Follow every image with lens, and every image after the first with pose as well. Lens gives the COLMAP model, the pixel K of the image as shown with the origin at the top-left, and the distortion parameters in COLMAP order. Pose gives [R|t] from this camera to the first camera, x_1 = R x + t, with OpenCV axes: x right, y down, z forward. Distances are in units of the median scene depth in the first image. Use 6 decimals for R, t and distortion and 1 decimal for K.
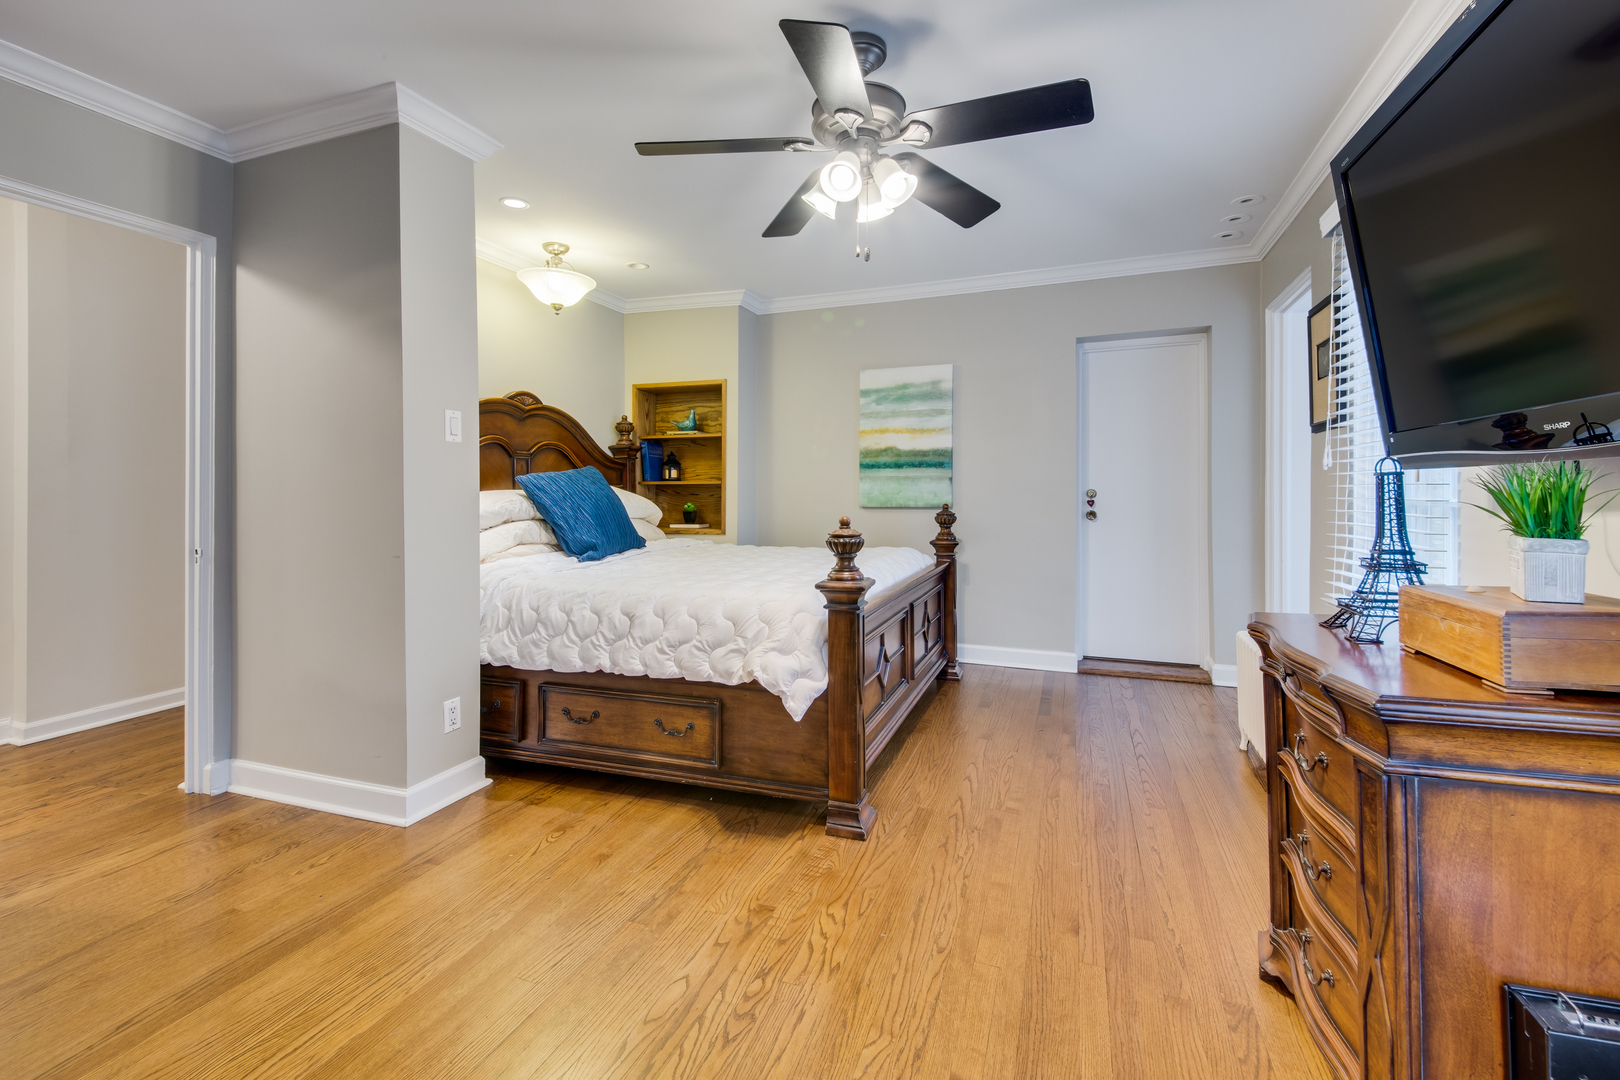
lens RADIAL K [[725.7, 0, 809.6], [0, 725.7, 500.1], [0, 0, 1]] dist [0.015750, -0.005287]
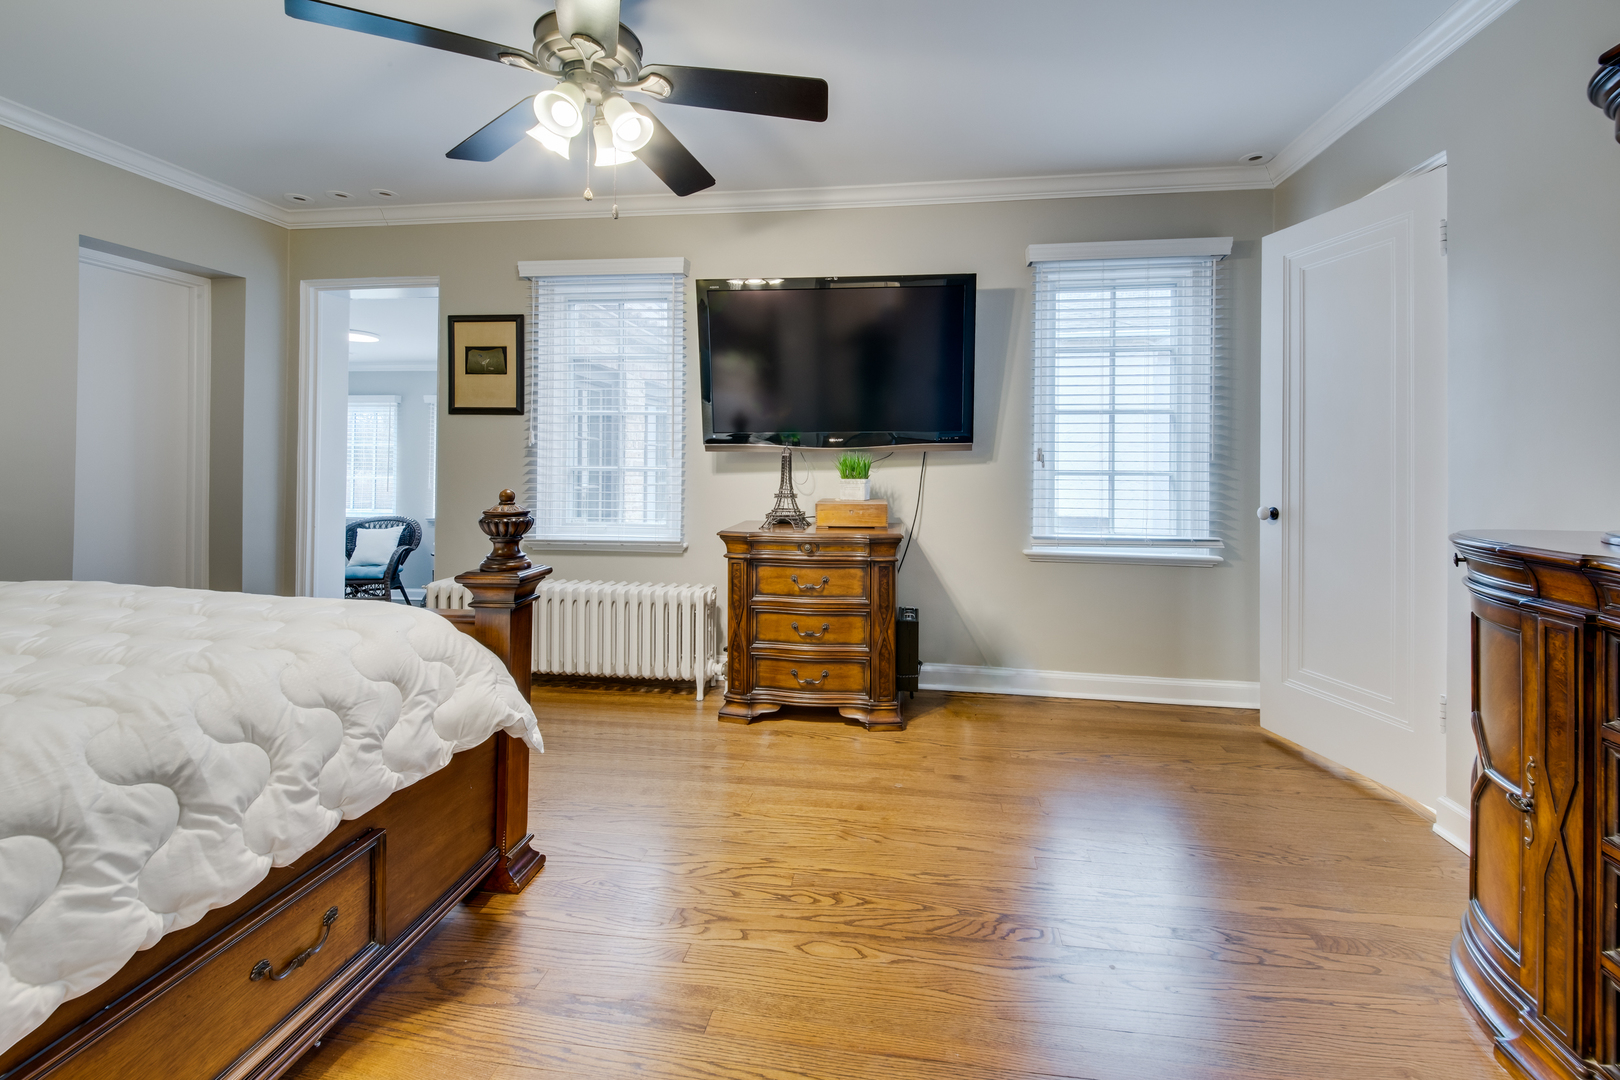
lens RADIAL K [[692.9, 0, 819.4], [0, 692.9, 482.8], [0, 0, 1]] dist [-0.001407, -0.000298]
pose [[-0.229954, -0.020648, 0.972982, -0.856312], [0.014403, 0.999593, 0.024616, 0.001025], [-0.973095, 0.019675, -0.229563, 0.934822]]
